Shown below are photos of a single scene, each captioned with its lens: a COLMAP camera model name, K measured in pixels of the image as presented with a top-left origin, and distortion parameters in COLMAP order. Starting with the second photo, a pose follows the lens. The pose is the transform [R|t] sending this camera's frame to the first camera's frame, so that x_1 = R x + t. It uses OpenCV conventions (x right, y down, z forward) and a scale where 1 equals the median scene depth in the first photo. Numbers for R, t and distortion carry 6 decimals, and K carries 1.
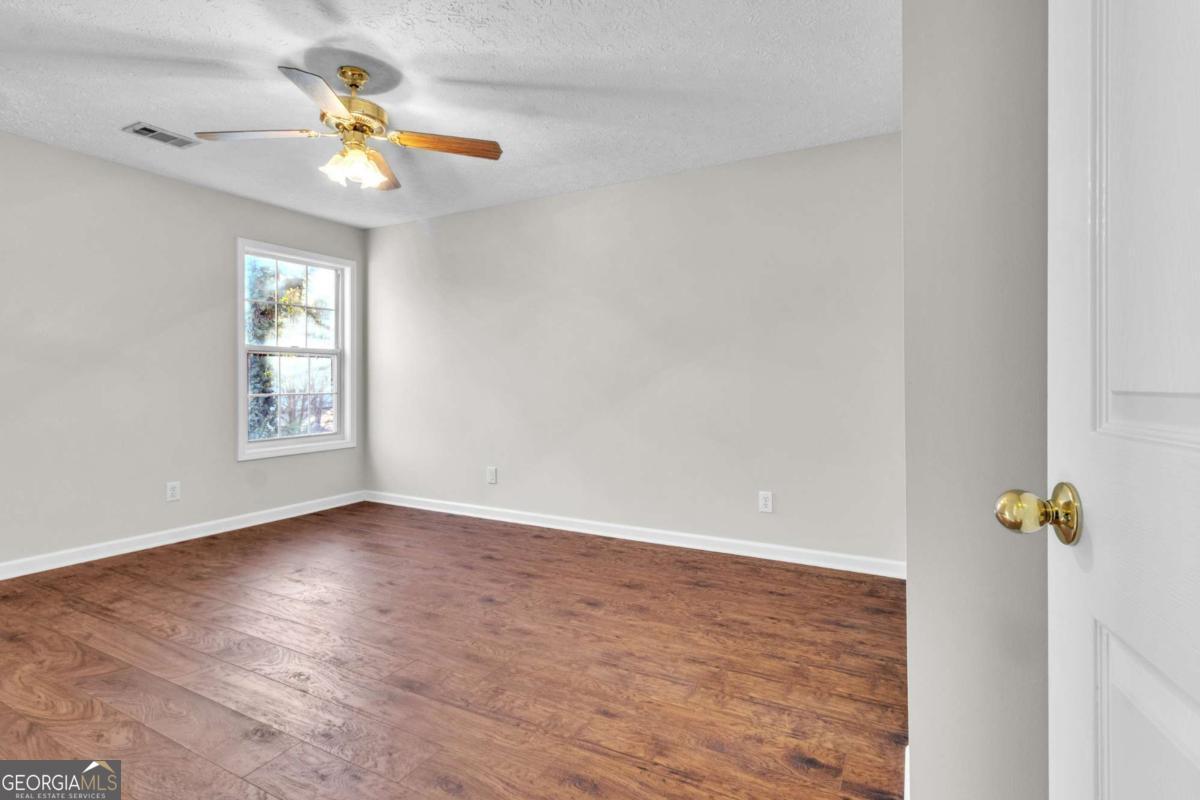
lens RADIAL K [[573.2, 0, 603.2], [0, 573.2, 387.3], [0, 0, 1]] dist [0.001209, 0.000439]
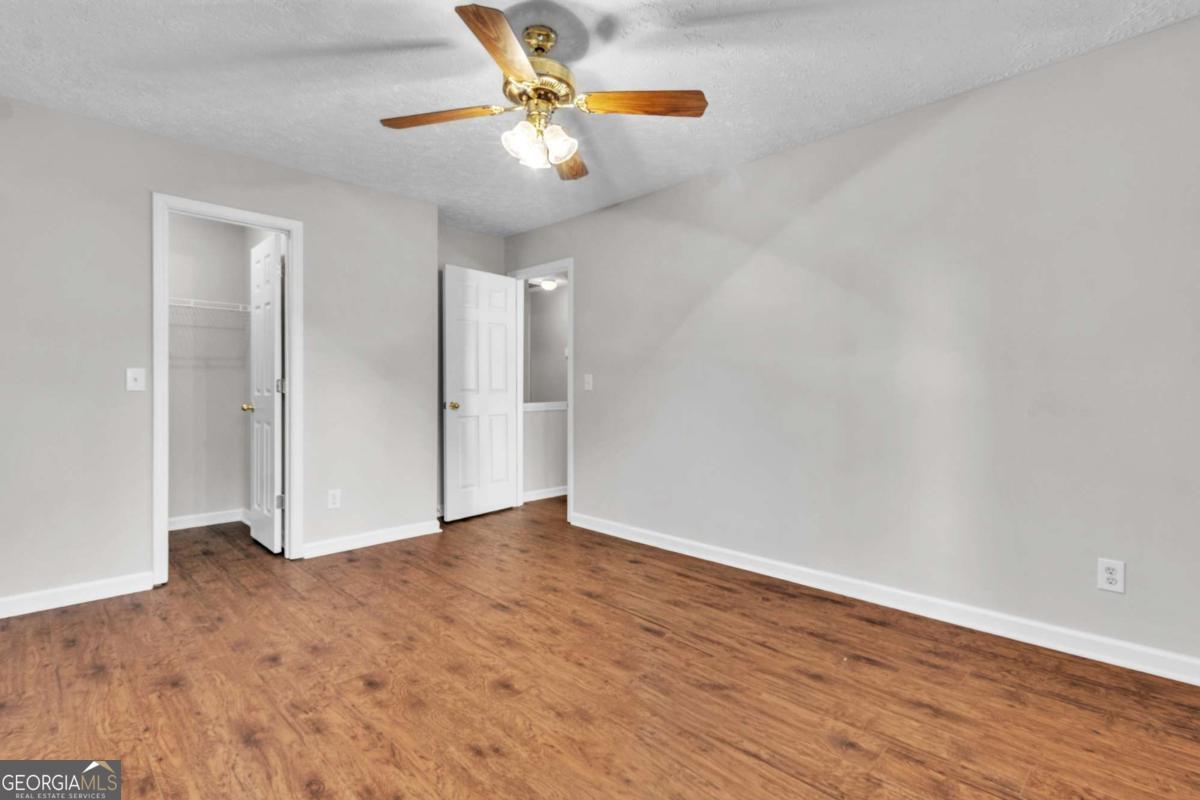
lens RADIAL K [[573.2, 0, 601.9], [0, 573.2, 396.3], [0, 0, 1]] dist [0.001209, 0.000439]
pose [[-0.954524, -0.004921, 0.298093, -0.736697], [0.001240, 0.999790, 0.020475, -0.015006], [-0.298131, 0.019913, -0.954317, 1.693505]]
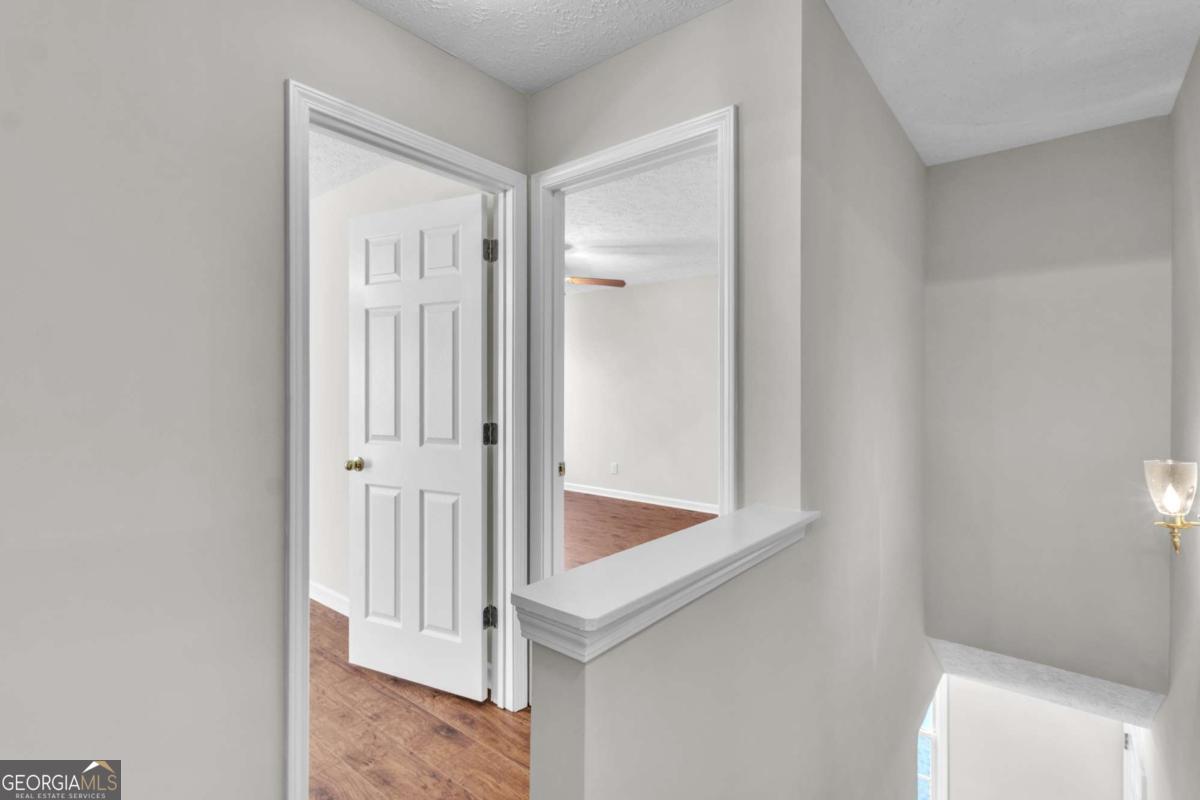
lens RADIAL K [[573.2, 0, 599.4], [0, 573.2, 391.8], [0, 0, 1]] dist [0.001209, 0.000439]
pose [[0.979793, 0.005184, -0.199947, 0.106292], [-0.004454, 0.999982, 0.004102, -0.086886], [0.199965, -0.003129, 0.979798, -0.790836]]
